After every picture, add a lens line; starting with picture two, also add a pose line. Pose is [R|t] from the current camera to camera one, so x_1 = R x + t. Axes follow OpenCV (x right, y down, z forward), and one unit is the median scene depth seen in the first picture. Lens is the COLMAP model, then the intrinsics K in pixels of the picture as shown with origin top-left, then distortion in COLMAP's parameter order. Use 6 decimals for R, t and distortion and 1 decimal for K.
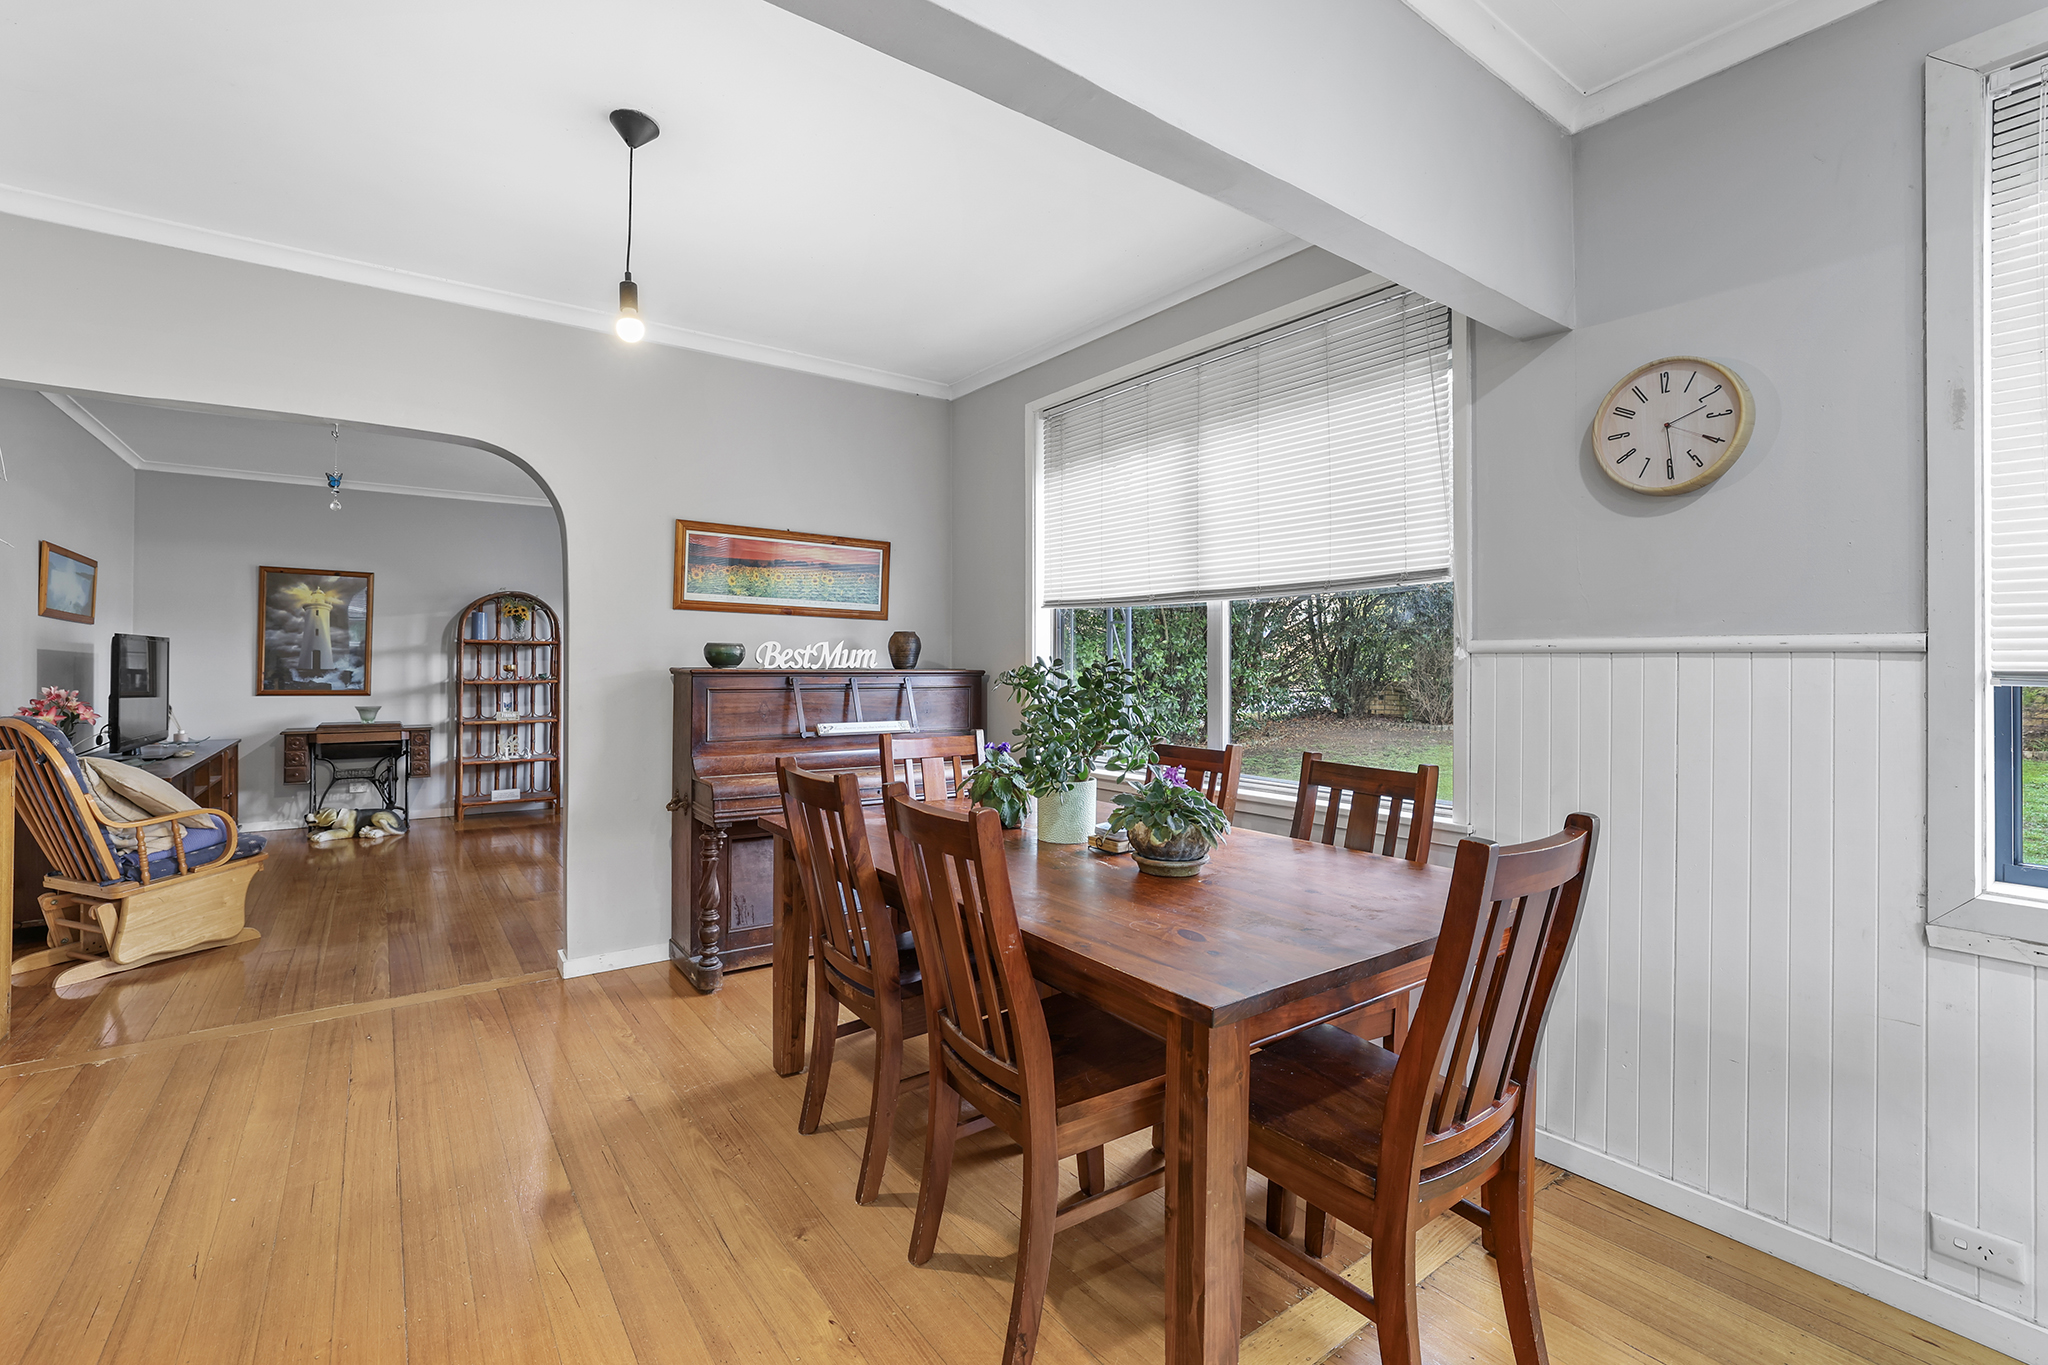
lens RADIAL K [[889.5, 0, 1017.4], [0, 889.5, 652.9], [0, 0, 1]] dist [-0.004438, 0.000505]
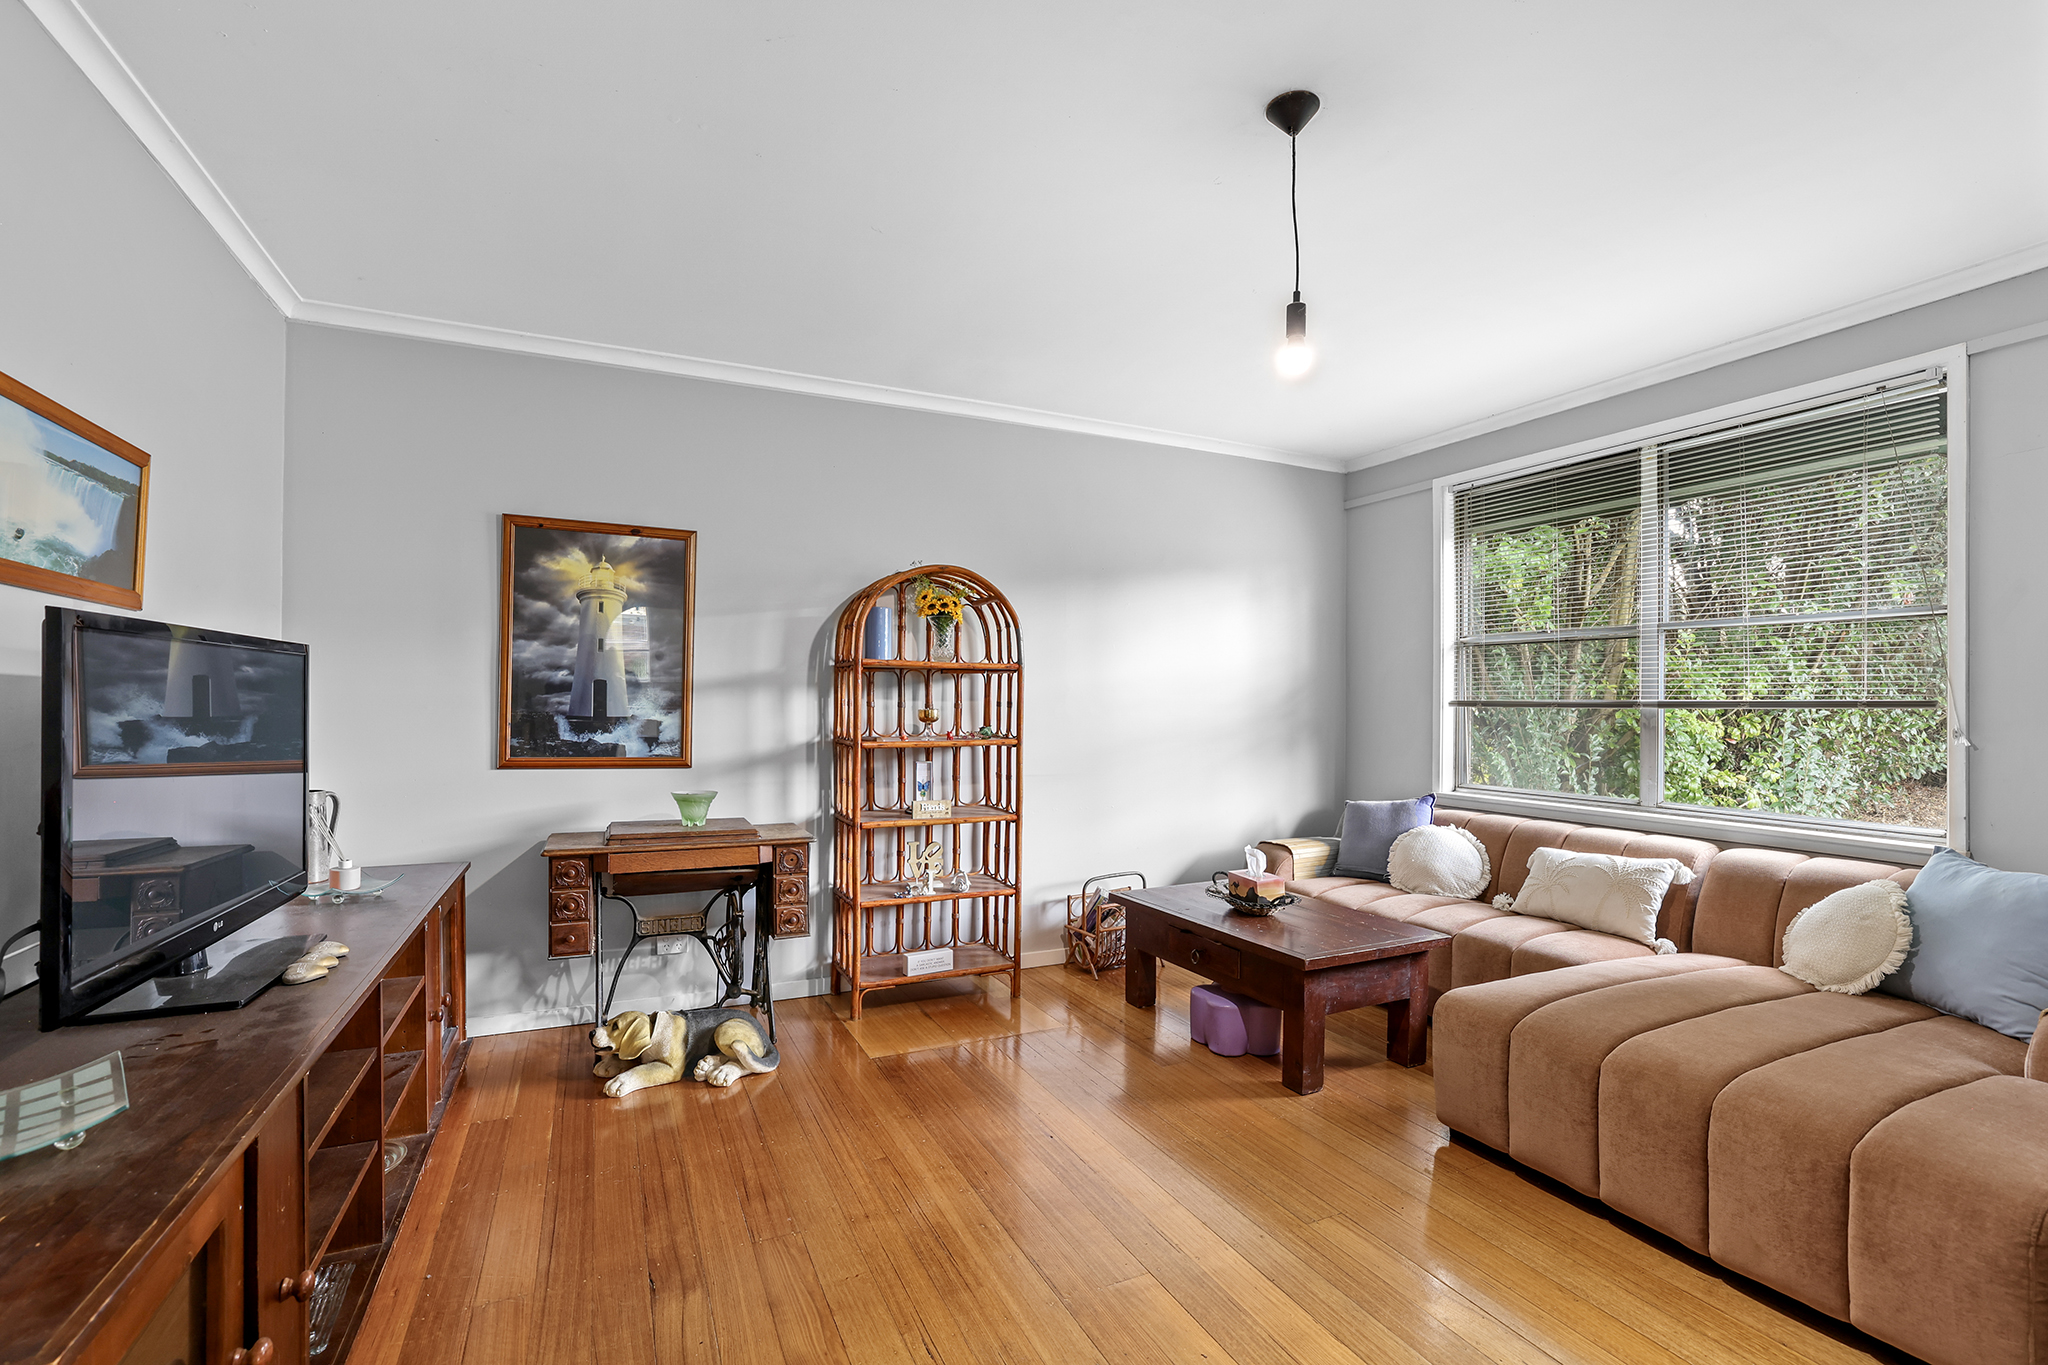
lens RADIAL K [[889.5, 0, 1022.1], [0, 889.5, 700.1], [0, 0, 1]] dist [-0.004438, 0.000505]
pose [[0.984568, 0.001825, -0.174991, -0.458385], [-0.000066, 0.999949, 0.010057, 0.003202], [0.175001, -0.009891, 0.984519, 0.534845]]
